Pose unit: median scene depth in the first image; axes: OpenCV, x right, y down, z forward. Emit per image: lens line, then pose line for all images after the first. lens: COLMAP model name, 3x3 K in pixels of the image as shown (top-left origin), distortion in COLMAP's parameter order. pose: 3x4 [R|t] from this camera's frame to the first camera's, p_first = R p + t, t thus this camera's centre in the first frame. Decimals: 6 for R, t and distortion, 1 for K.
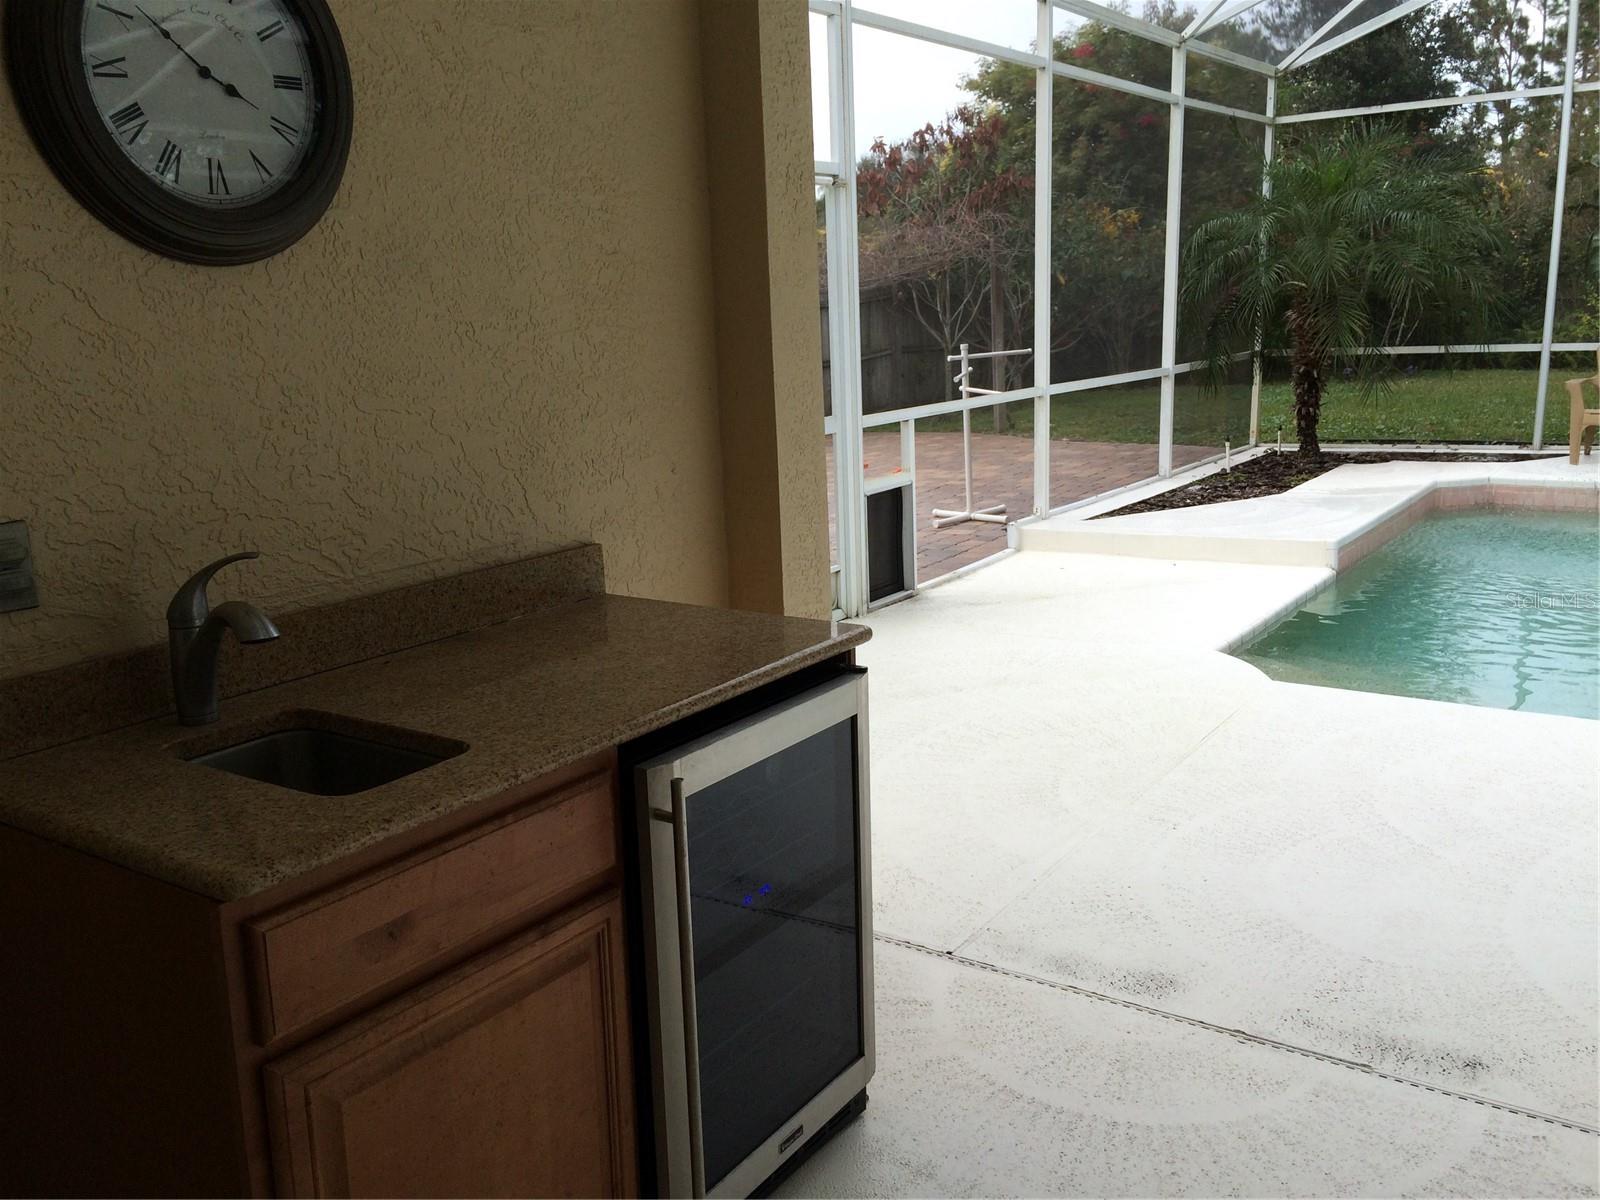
lens RADIAL K [[1352.6, 0, 800.0], [0, 1352.6, 600.0], [0, 0, 1]] dist [0.066664, -0.194082]
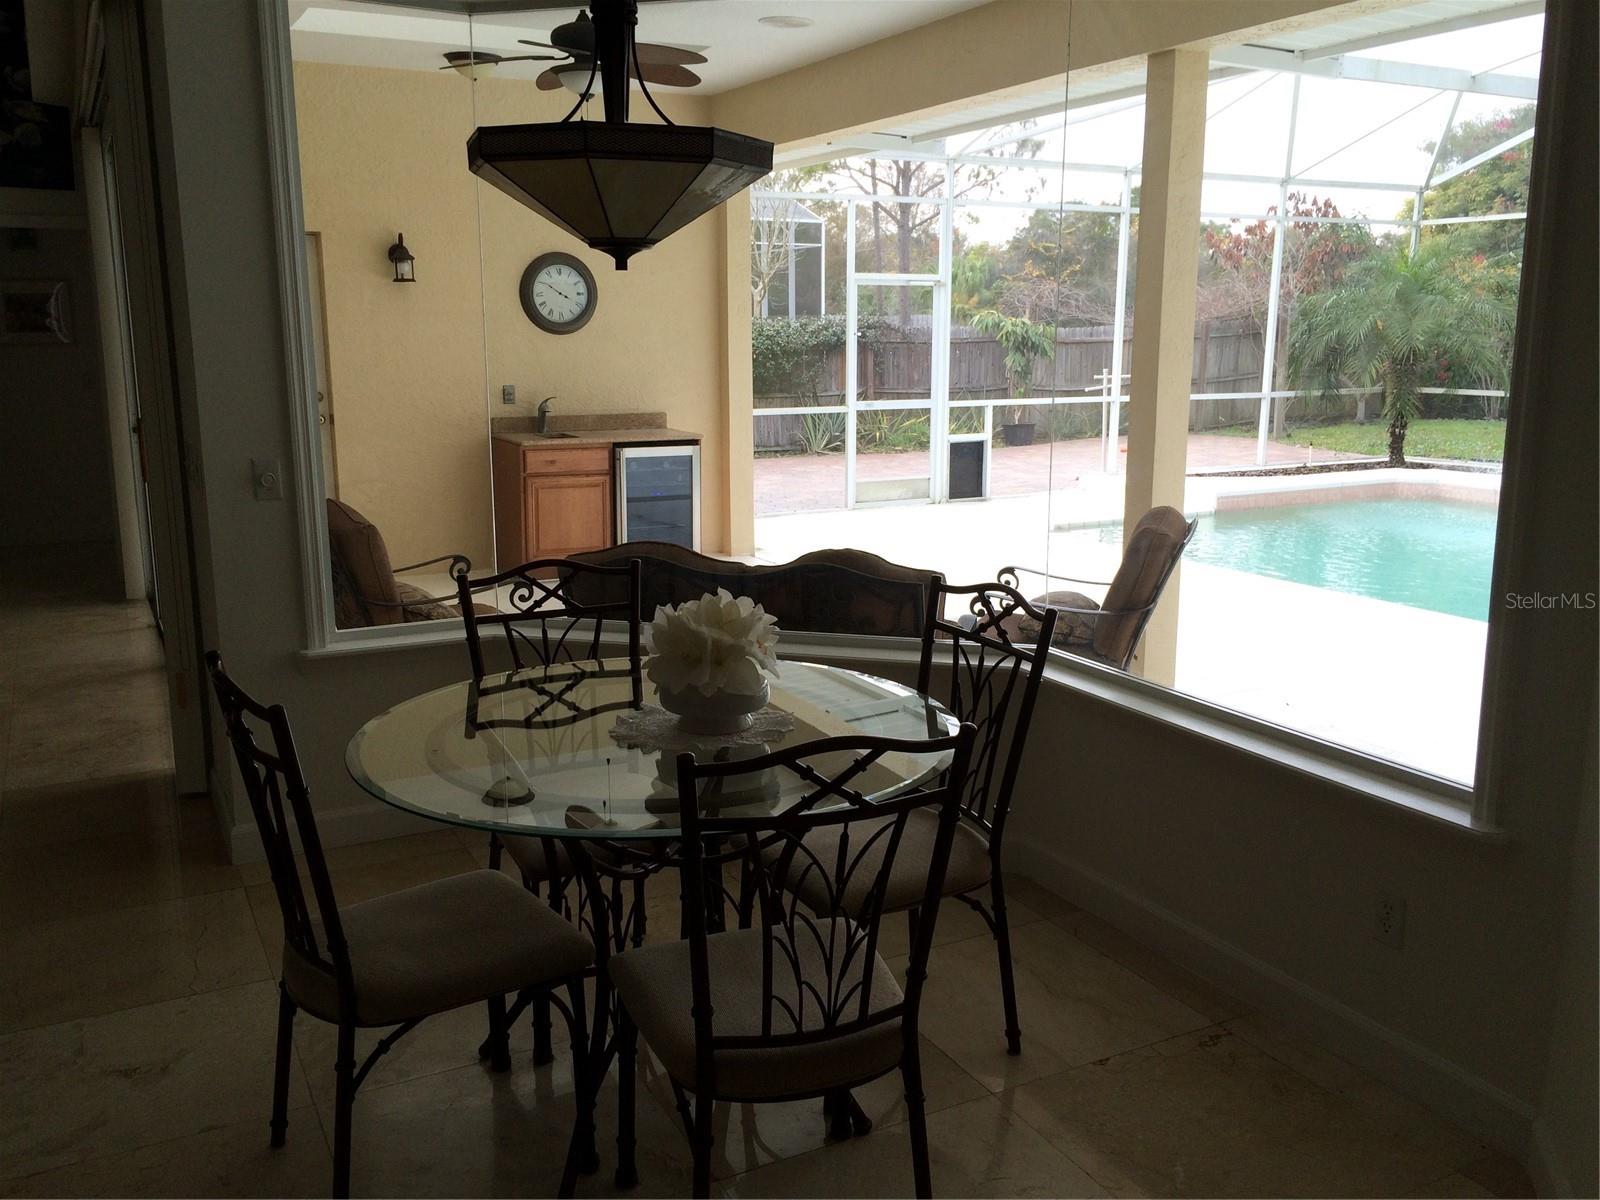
lens RADIAL K [[1352.6, 0, 800.0], [0, 1352.6, 600.0], [0, 0, 1]] dist [0.066664, -0.194082]
pose [[0.883780, 0.132329, -0.448800, 2.420013], [-0.134684, 0.990525, 0.026838, 0.400011], [0.448099, 0.036727, 0.893229, -2.651303]]
